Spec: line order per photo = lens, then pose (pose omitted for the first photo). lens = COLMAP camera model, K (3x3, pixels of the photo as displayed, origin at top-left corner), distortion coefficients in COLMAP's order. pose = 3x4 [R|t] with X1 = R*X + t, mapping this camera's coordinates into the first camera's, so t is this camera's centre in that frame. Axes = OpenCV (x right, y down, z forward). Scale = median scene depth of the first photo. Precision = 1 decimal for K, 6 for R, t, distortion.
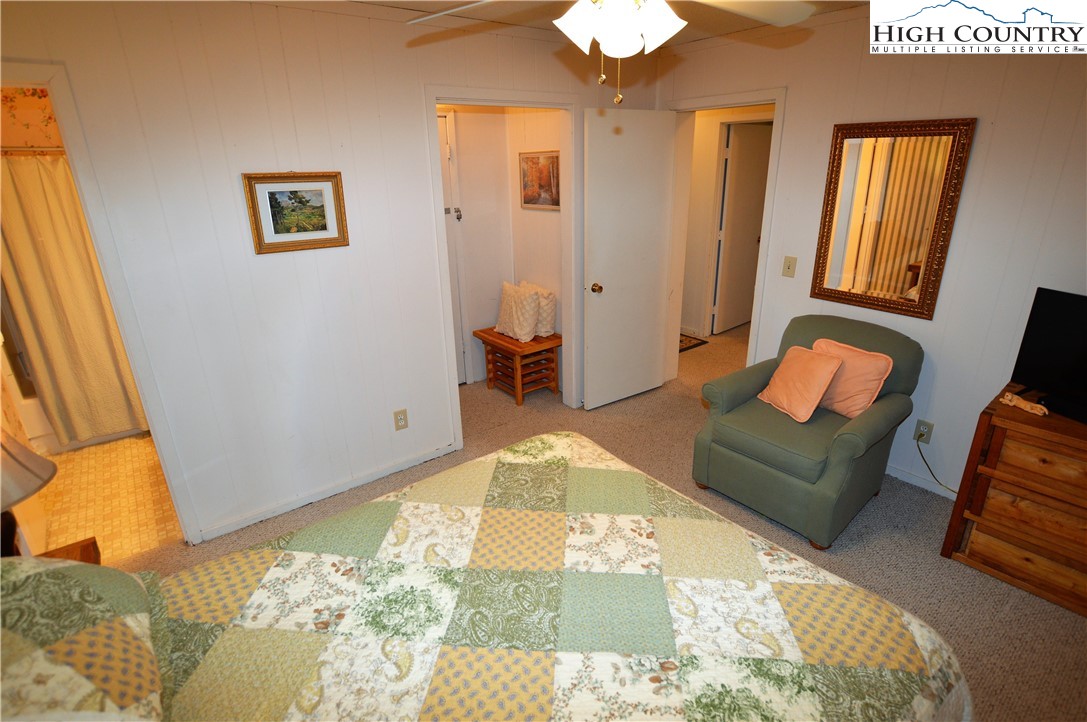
lens RADIAL K [[543.7, 0, 545.3], [0, 543.7, 363.4], [0, 0, 1]] dist [-0.022041, -0.000146]
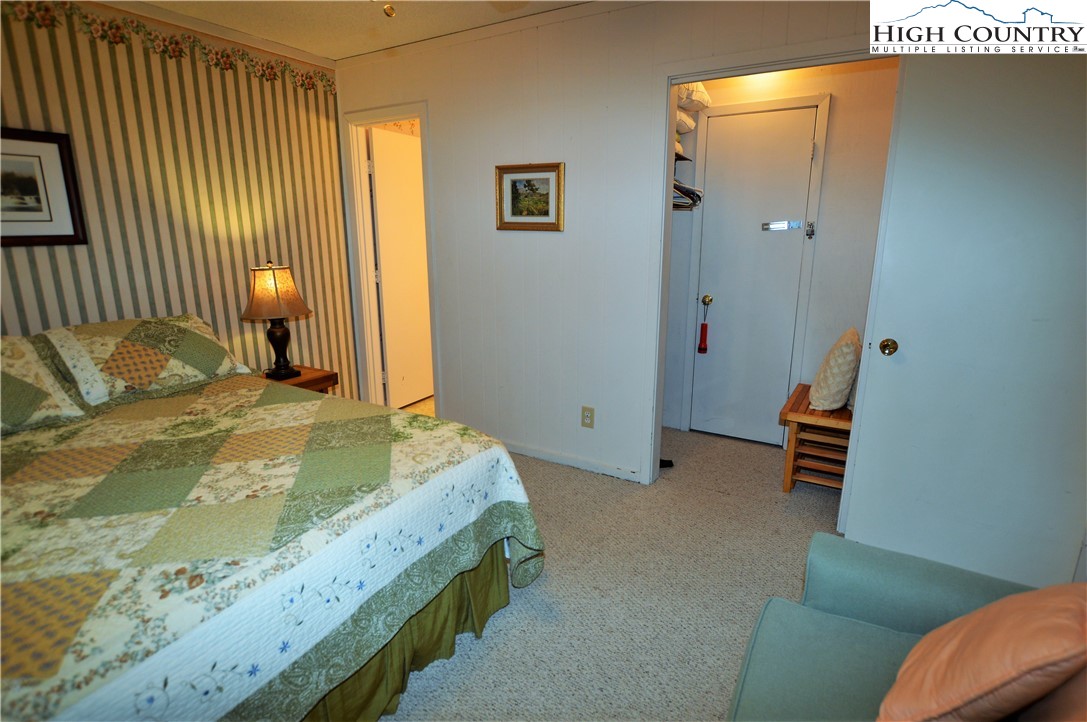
lens RADIAL K [[543.7, 0, 545.3], [0, 543.7, 363.4], [0, 0, 1]] dist [-0.022041, -0.000146]
pose [[0.365359, 0.243204, -0.898535, 1.118818], [-0.333671, 0.935339, 0.117489, -0.151080], [0.869009, 0.256890, 0.422885, 0.997157]]
